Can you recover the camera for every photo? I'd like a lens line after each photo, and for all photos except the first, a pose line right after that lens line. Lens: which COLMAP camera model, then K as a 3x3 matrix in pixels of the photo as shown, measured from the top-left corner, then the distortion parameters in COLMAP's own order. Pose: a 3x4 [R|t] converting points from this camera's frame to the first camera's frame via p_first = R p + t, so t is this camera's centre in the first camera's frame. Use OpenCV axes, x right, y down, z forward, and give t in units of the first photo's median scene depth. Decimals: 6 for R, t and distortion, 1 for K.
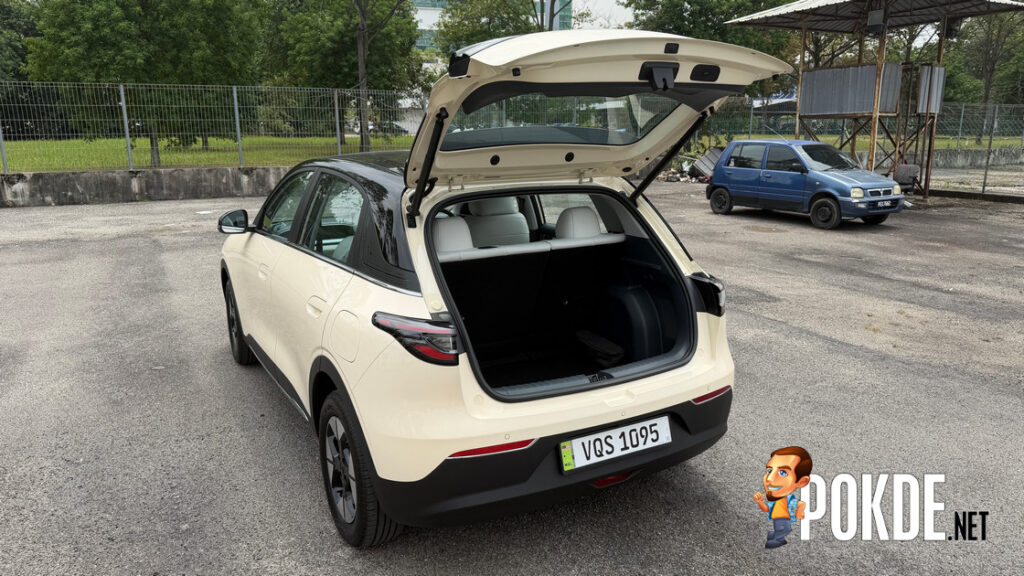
lens RADIAL K [[725.5, 0, 507.0], [0, 725.5, 290.6], [0, 0, 1]] dist [0.097142, -0.123929]
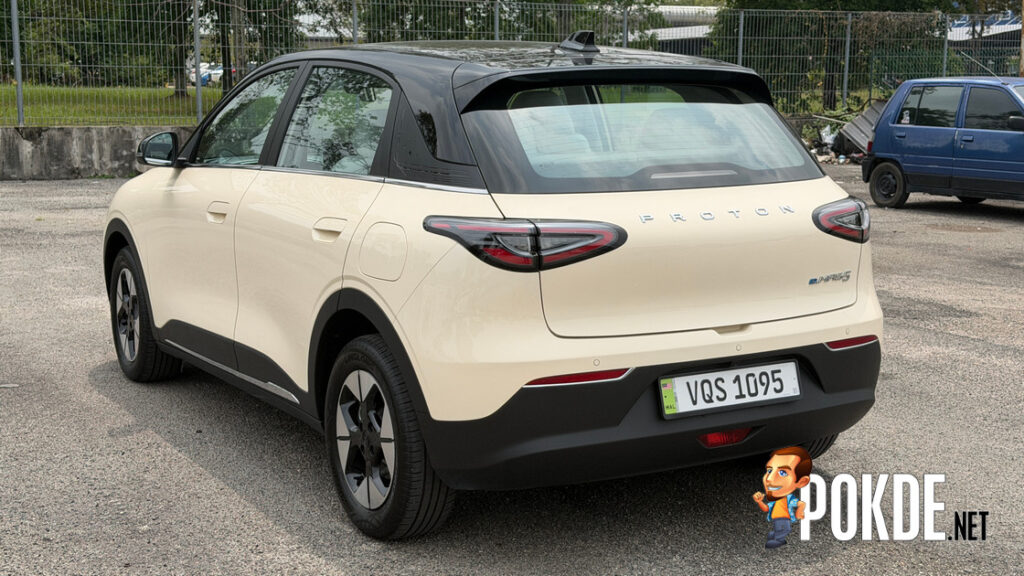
lens RADIAL K [[1455.3, 0, 512.0], [0, 1455.3, 288.0], [0, 0, 1]] dist [0.115849, 0.046232]
pose [[0.999709, 0.004931, 0.023620, -0.115780], [-0.003031, 0.996807, -0.079787, 0.216349], [-0.023938, 0.079692, 0.996532, -0.540444]]
